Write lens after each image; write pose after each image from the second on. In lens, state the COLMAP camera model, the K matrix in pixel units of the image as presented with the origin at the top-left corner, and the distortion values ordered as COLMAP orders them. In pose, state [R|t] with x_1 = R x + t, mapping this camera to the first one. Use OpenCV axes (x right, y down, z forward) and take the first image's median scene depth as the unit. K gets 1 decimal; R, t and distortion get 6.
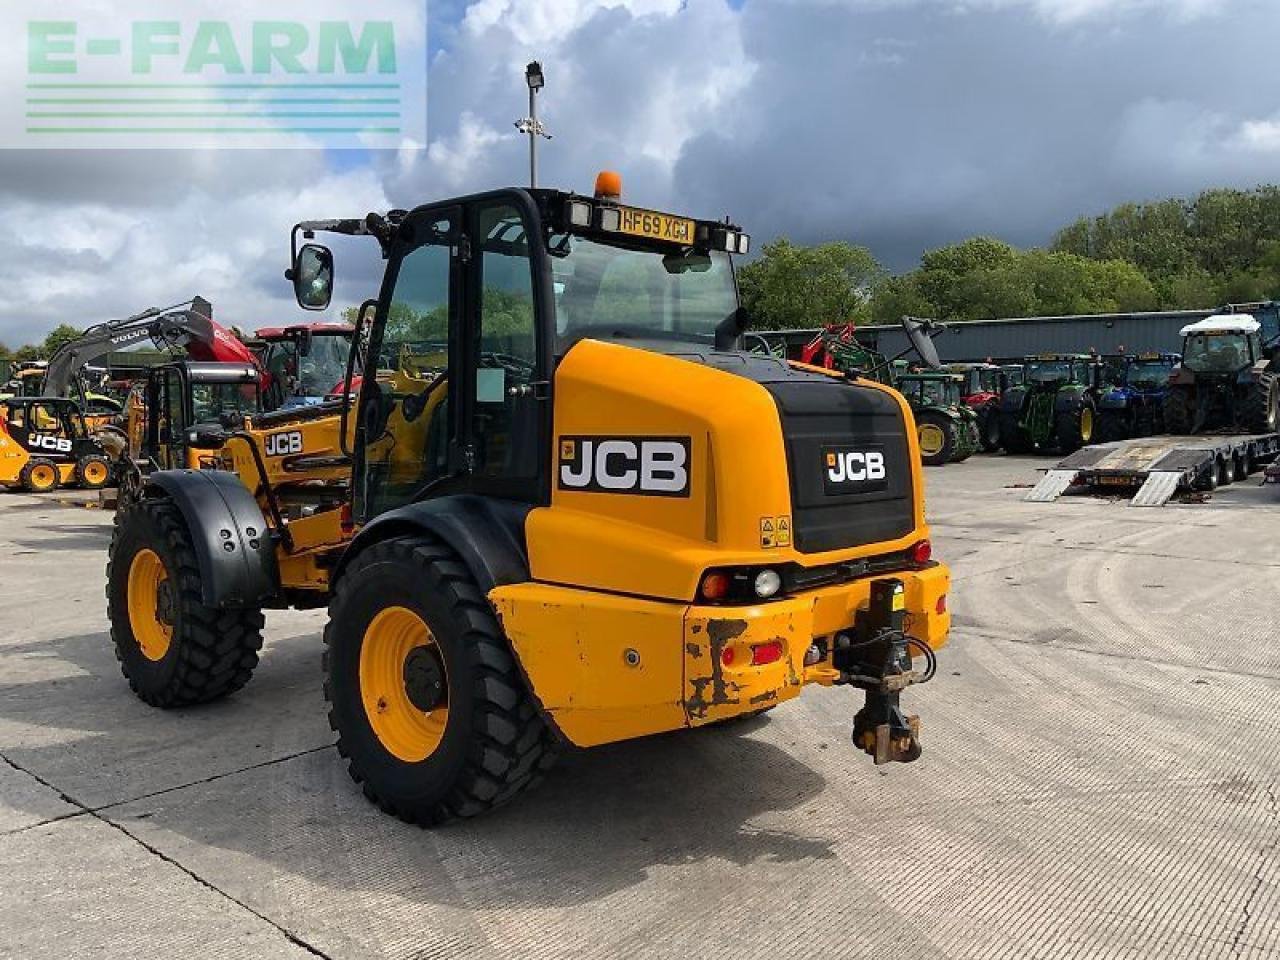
lens RADIAL K [[1056.4, 0, 638.2], [0, 1056.4, 478.5], [0, 0, 1]] dist [0.097765, -0.190582]
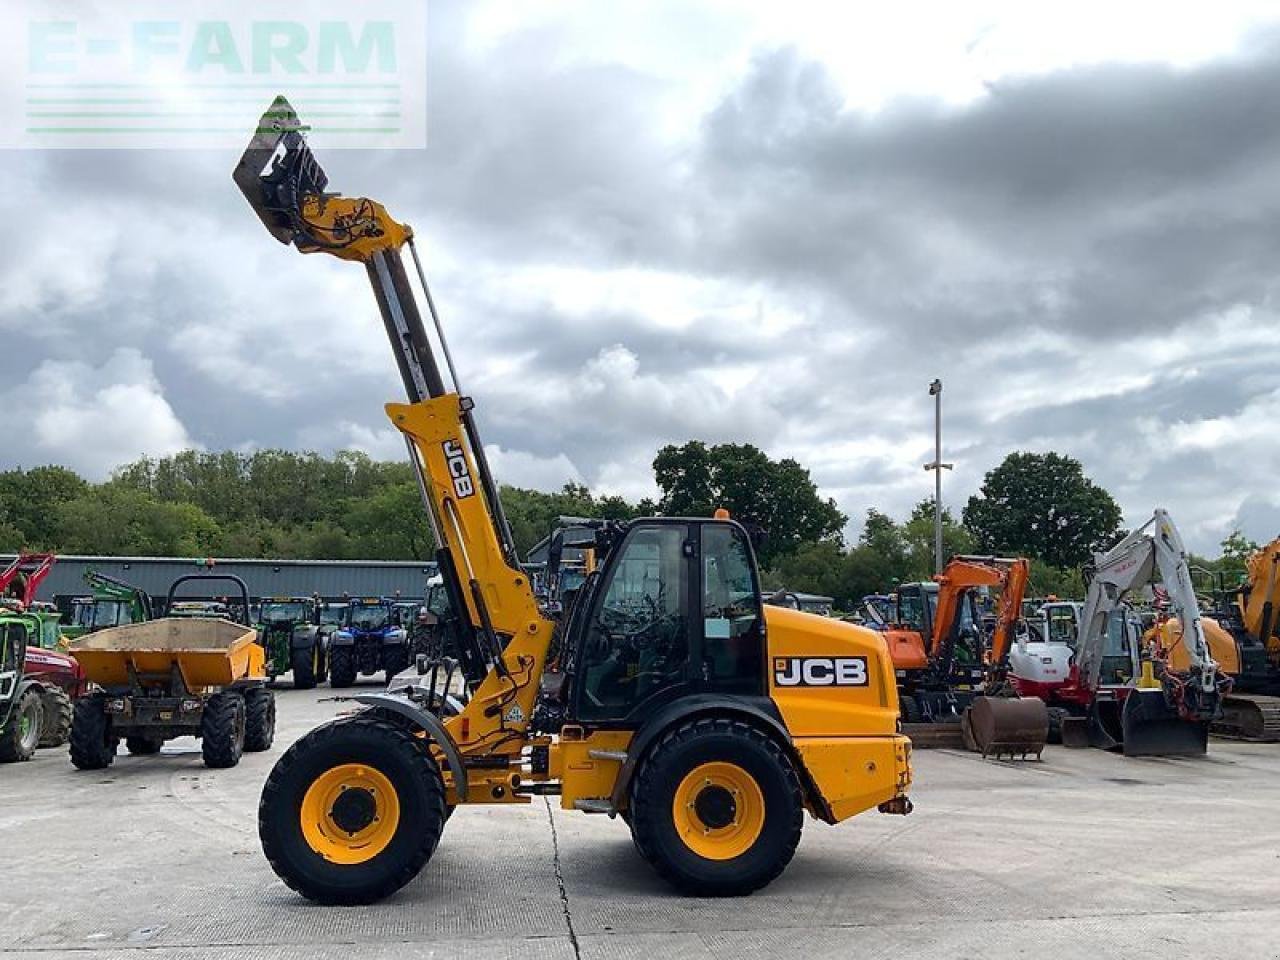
lens RADIAL K [[1056.4, 0, 634.9], [0, 1056.4, 473.2], [0, 0, 1]] dist [0.097765, -0.190582]
pose [[0.659738, 0.119953, 0.741861, -1.654190], [0.049142, 0.978179, -0.201867, 0.007513], [-0.749887, 0.169636, 0.639447, -0.057252]]
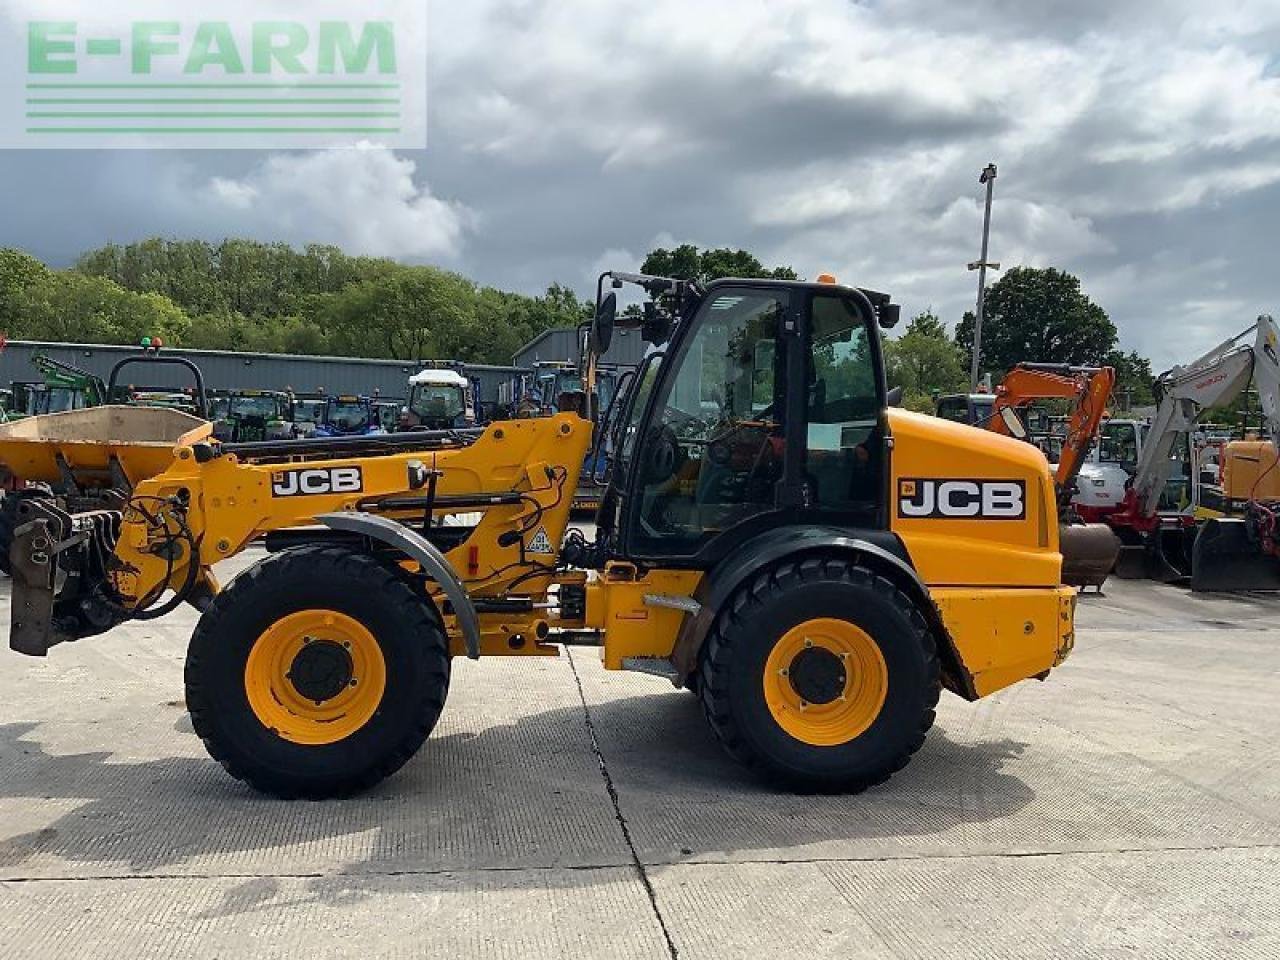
lens RADIAL K [[1056.4, 0, 637.1], [0, 1056.4, 481.4], [0, 0, 1]] dist [0.097765, -0.190582]
pose [[0.641951, -0.001122, 0.766745, -1.325729], [0.020819, 0.999656, -0.015968, -0.021676], [-0.766463, 0.026213, 0.641753, 0.392540]]
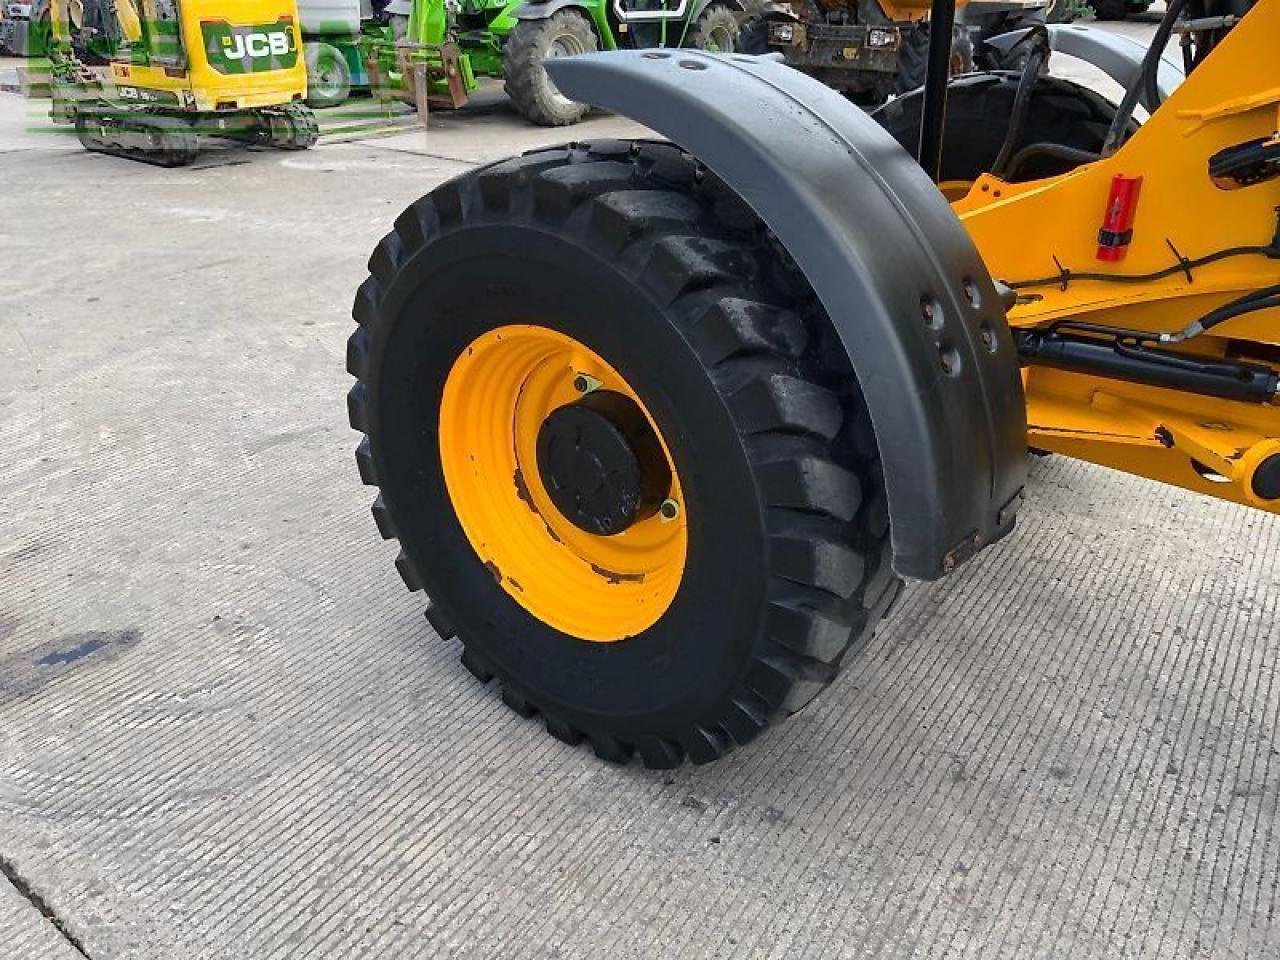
lens RADIAL K [[1056.4, 0, 640.6], [0, 1056.4, 476.5], [0, 0, 1]] dist [0.097765, -0.190582]
pose [[0.996661, -0.021323, 0.078812, -0.648271], [-0.009930, 0.926468, 0.376243, -0.015447], [-0.081039, -0.375769, 0.923163, 0.989148]]
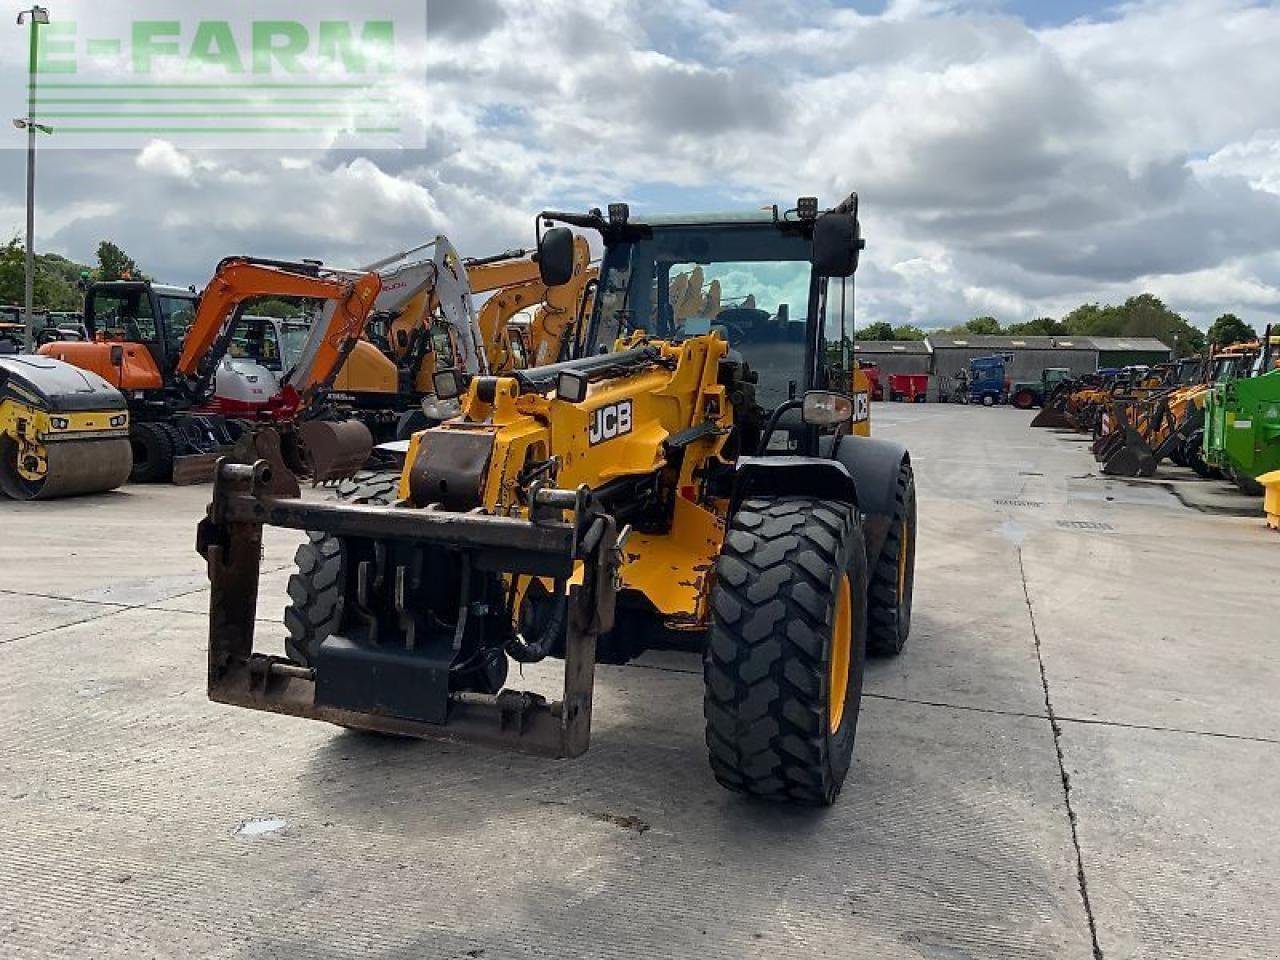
lens RADIAL K [[1056.4, 0, 639.3], [0, 1056.4, 477.1], [0, 0, 1]] dist [0.097765, -0.190582]
pose [[-0.406031, -0.097631, 0.908629, -1.460807], [0.033814, 0.991991, 0.121699, -0.121123], [-0.913233, 0.080138, -0.399478, 1.979136]]
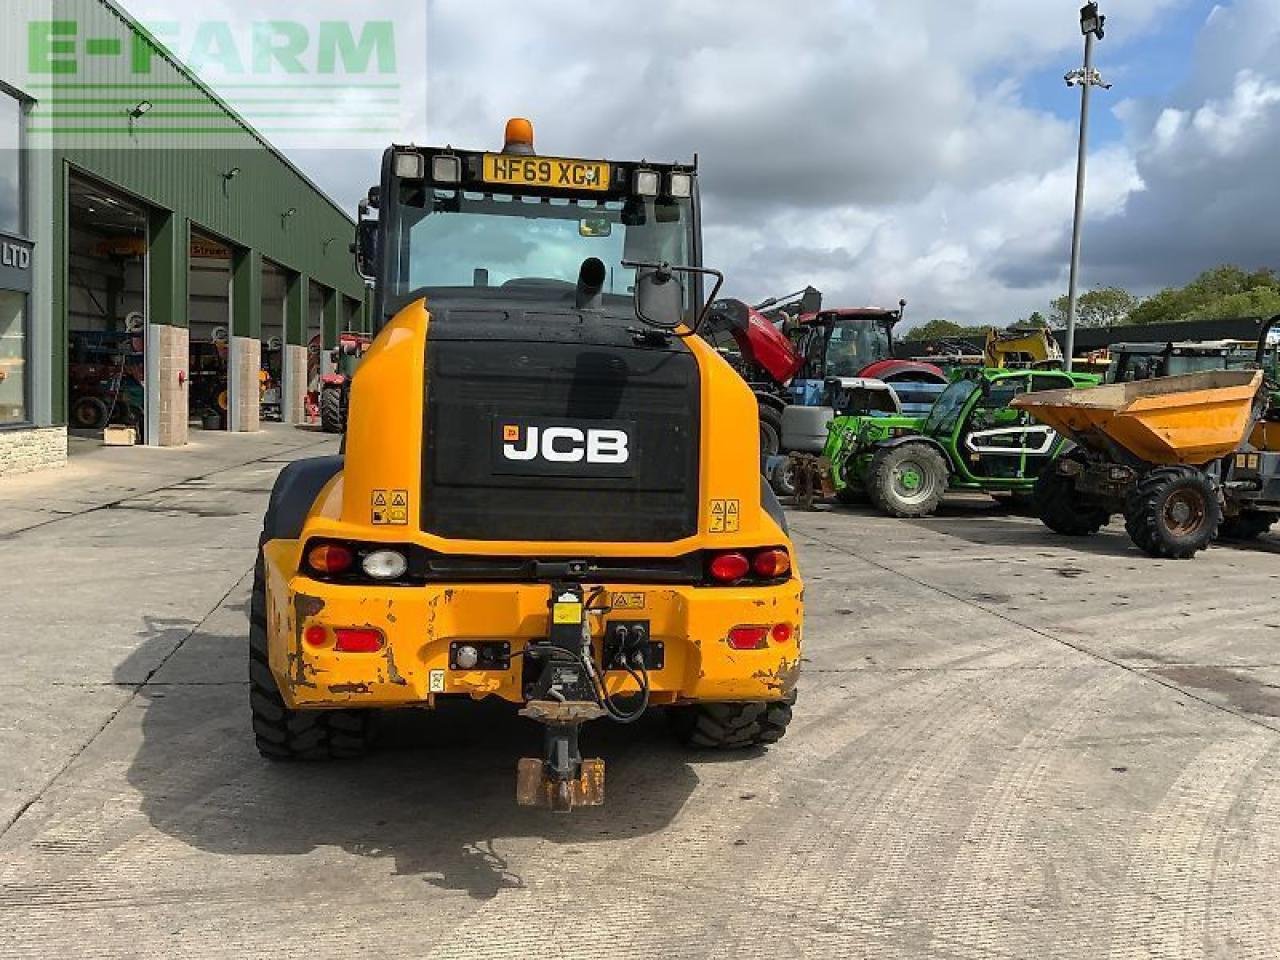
lens RADIAL K [[1056.4, 0, 634.7], [0, 1056.4, 480.1], [0, 0, 1]] dist [0.097765, -0.190582]
pose [[0.792774, 0.082457, -0.603912, 0.719620], [-0.075660, 0.996457, 0.036734, -0.017553], [0.604802, 0.016570, 0.796204, 0.365770]]
